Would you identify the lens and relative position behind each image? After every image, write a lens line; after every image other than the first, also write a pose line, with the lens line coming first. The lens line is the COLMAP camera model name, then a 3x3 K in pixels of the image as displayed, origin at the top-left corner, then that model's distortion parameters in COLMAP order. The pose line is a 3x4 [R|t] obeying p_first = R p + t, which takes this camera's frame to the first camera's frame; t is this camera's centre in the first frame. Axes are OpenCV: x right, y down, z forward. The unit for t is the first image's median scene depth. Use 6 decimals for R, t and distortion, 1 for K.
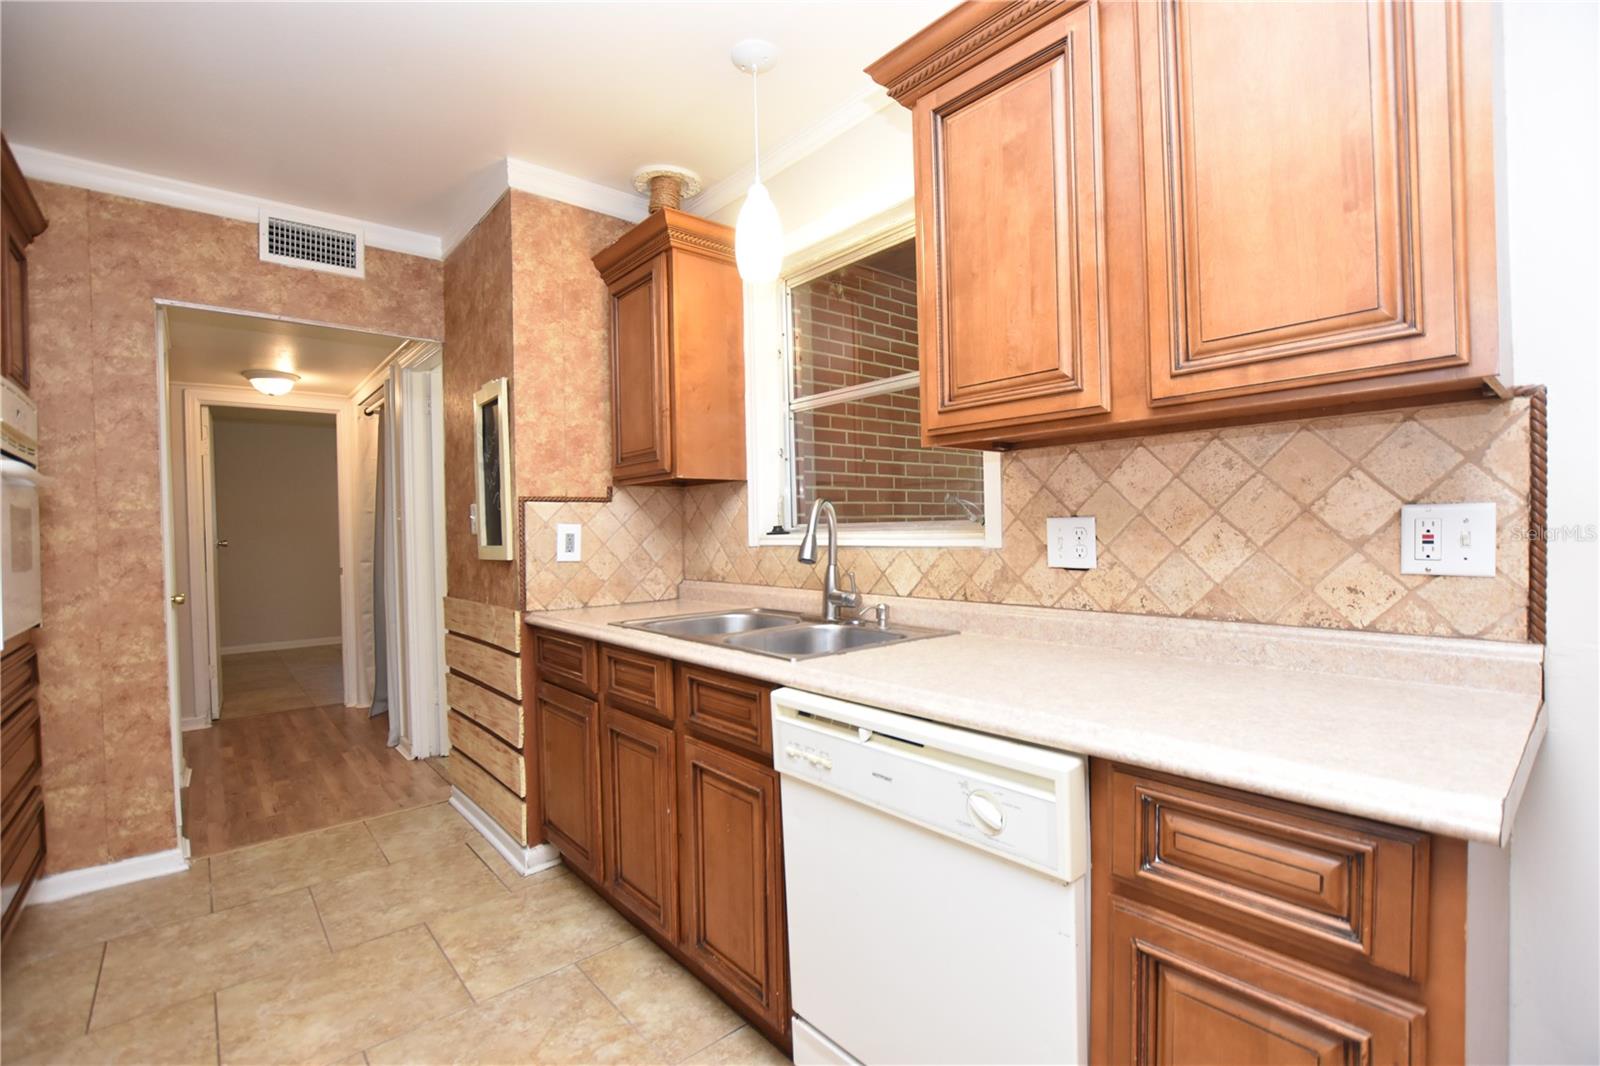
lens RADIAL K [[714.5, 0, 789.8], [0, 714.5, 533.3], [0, 0, 1]] dist [-0.032422, 0.005658]
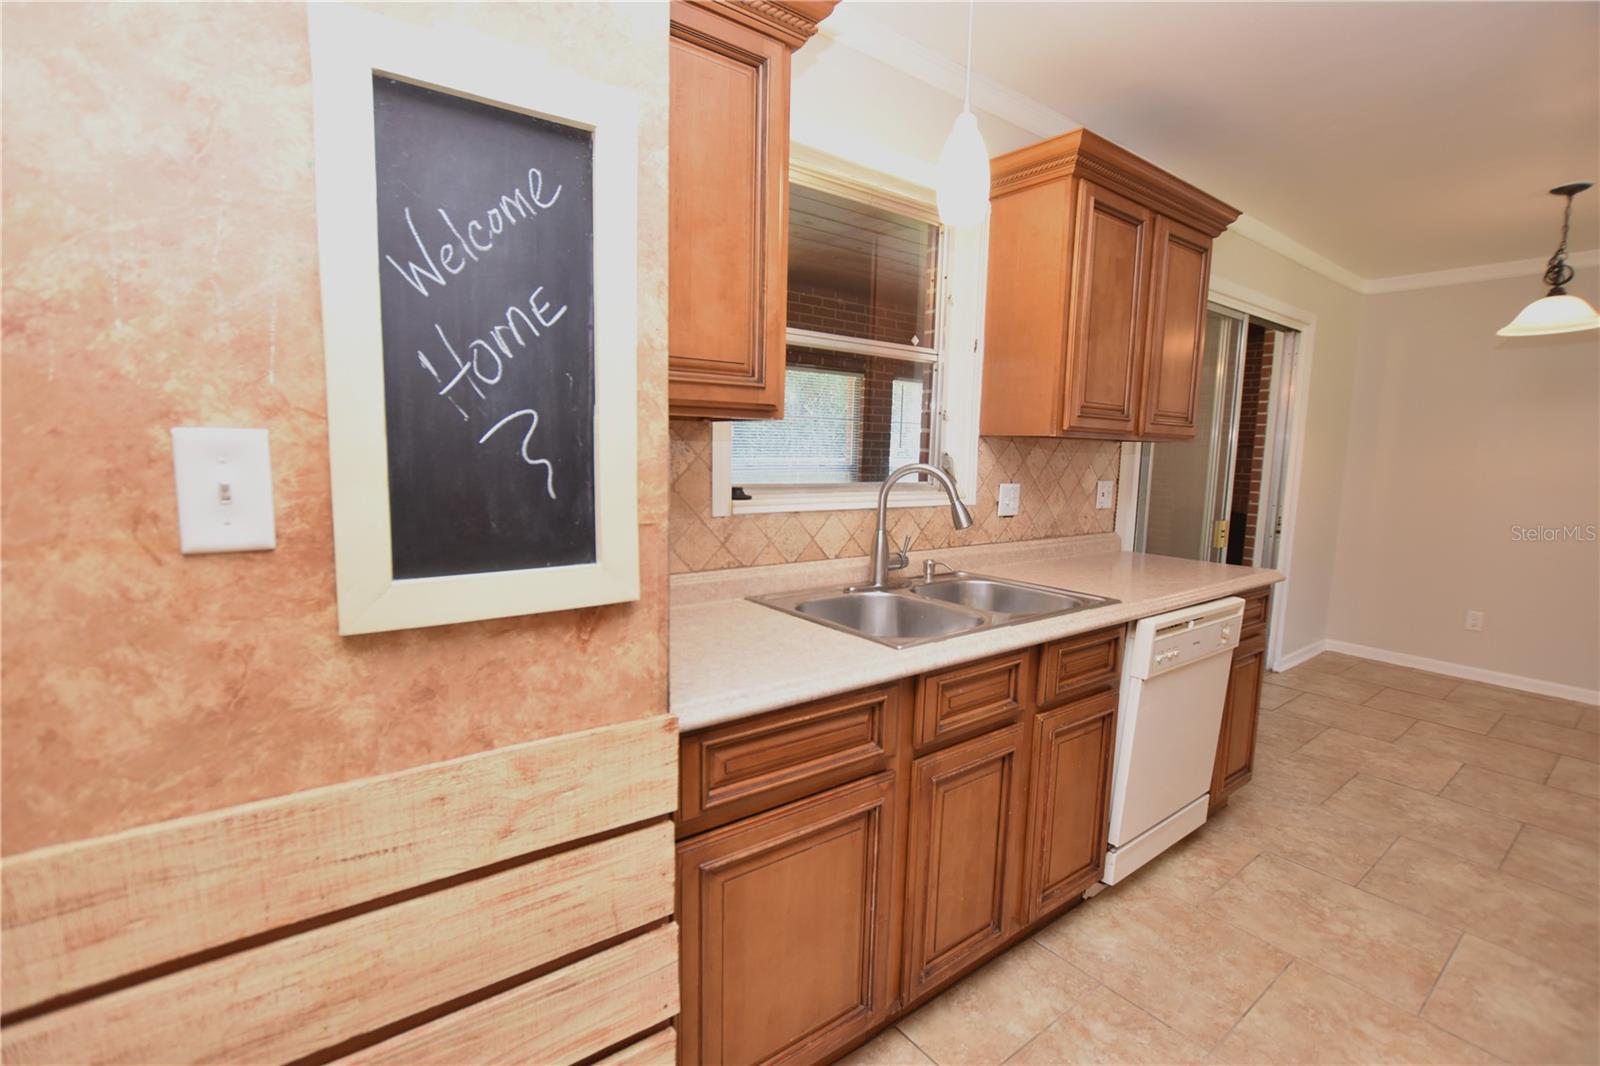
lens RADIAL K [[714.5, 0, 792.0], [0, 714.5, 537.4], [0, 0, 1]] dist [-0.032422, 0.005658]
pose [[0.057202, -0.103137, 0.993021, -0.823419], [-0.020827, 0.994310, 0.104470, -0.039653], [-0.998145, -0.026658, 0.054728, 0.964201]]
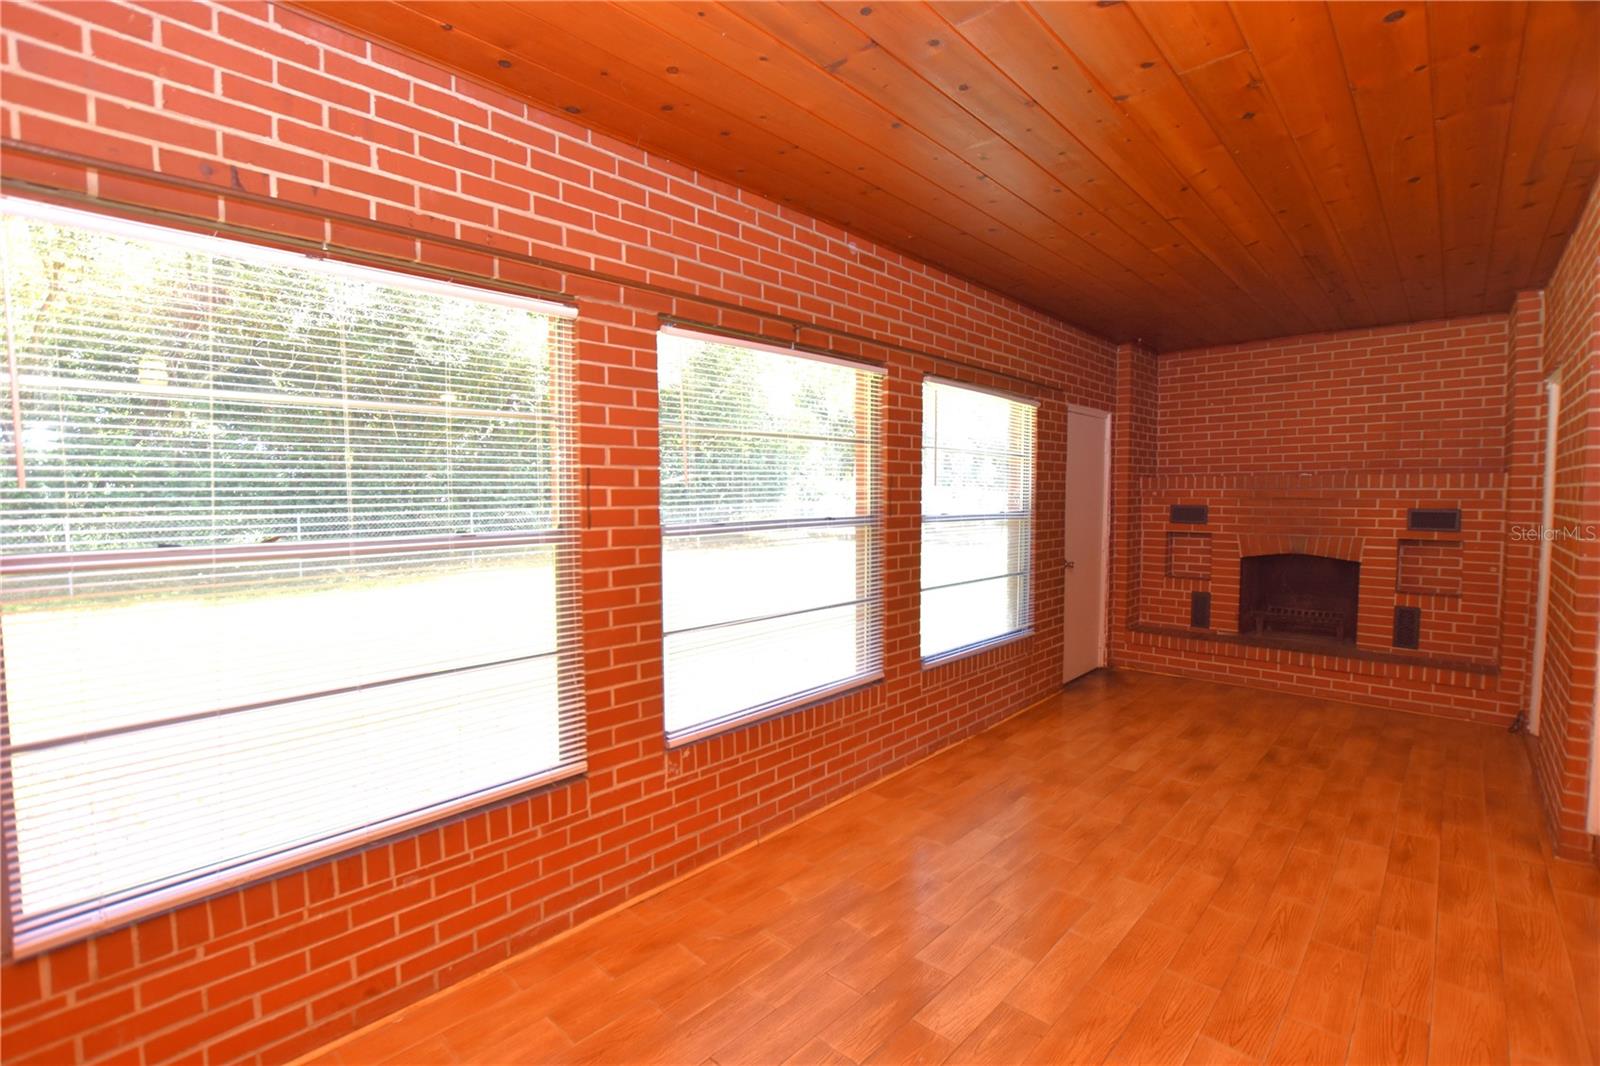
lens RADIAL K [[714.5, 0, 794.0], [0, 714.5, 534.2], [0, 0, 1]] dist [-0.032422, 0.005658]
pose [[-0.097046, -0.039143, 0.994510, 0.157914], [0.008712, 0.999155, 0.040176, -0.057677], [-0.995242, 0.012563, -0.096623, 1.211852]]
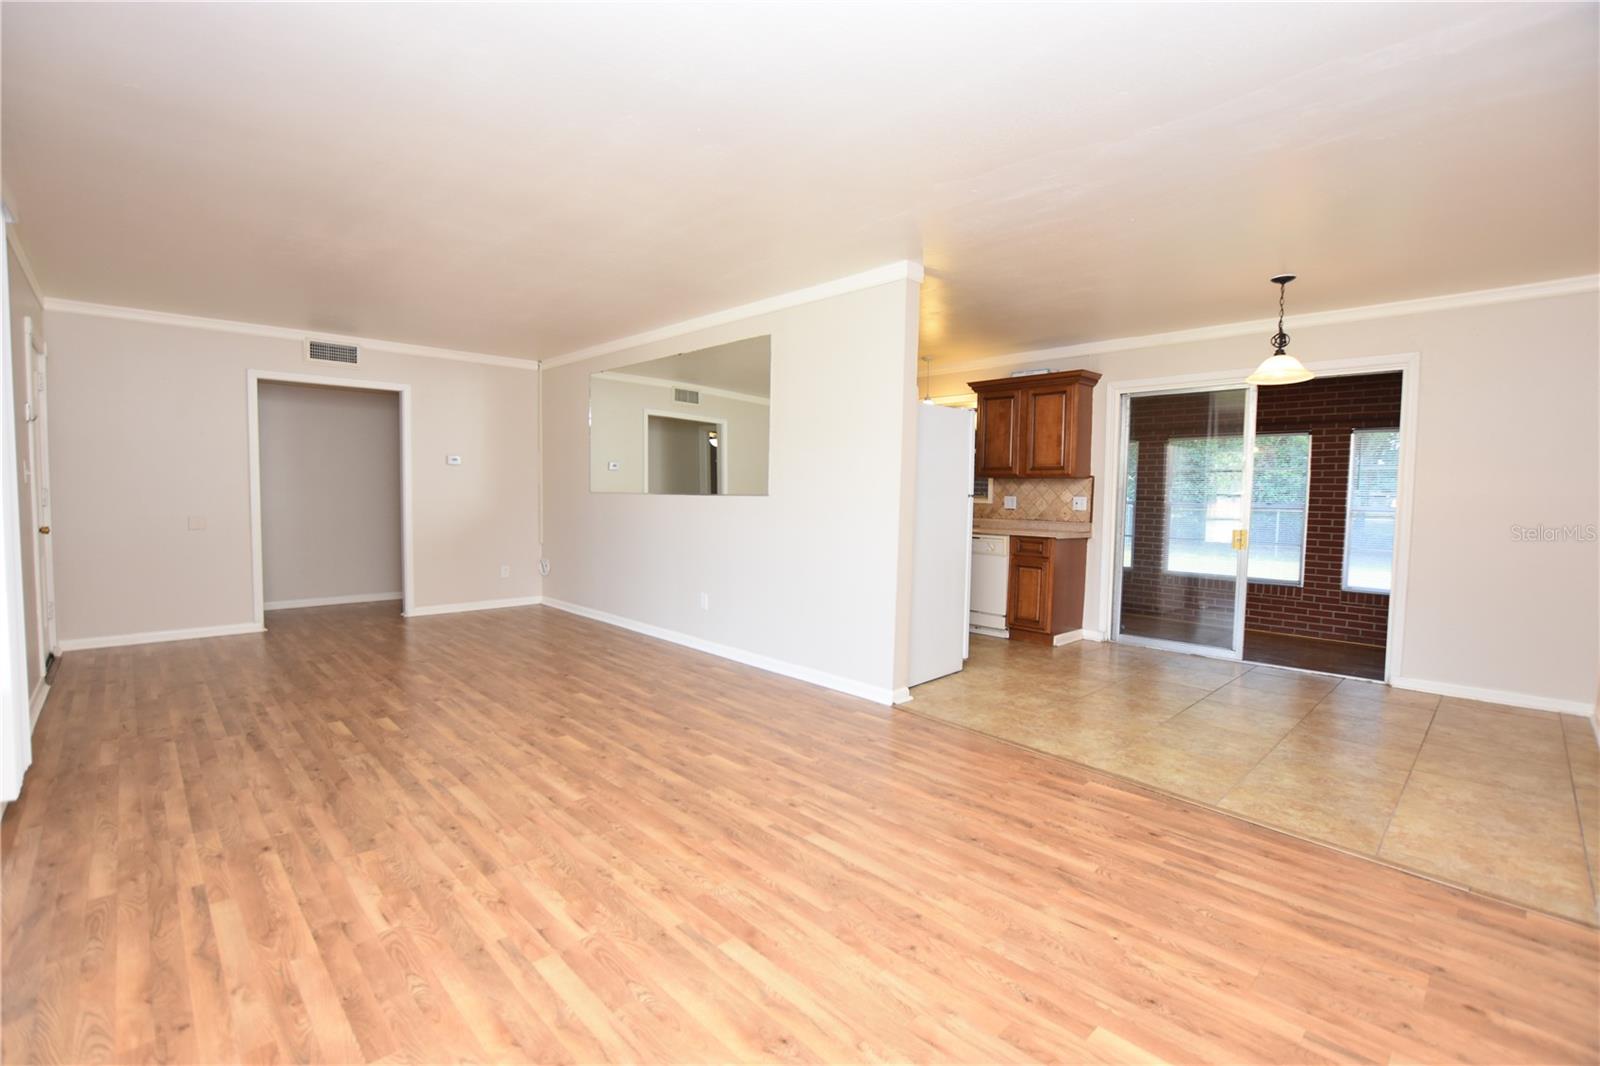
lens RADIAL K [[714.5, 0, 799.8], [0, 714.5, 536.6], [0, 0, 1]] dist [-0.032422, 0.005658]
pose [[0.997305, 0.032157, 0.065941, -0.723015], [-0.035497, 0.998112, 0.050123, 0.030868], [-0.064204, -0.052329, 0.996564, -2.028362]]
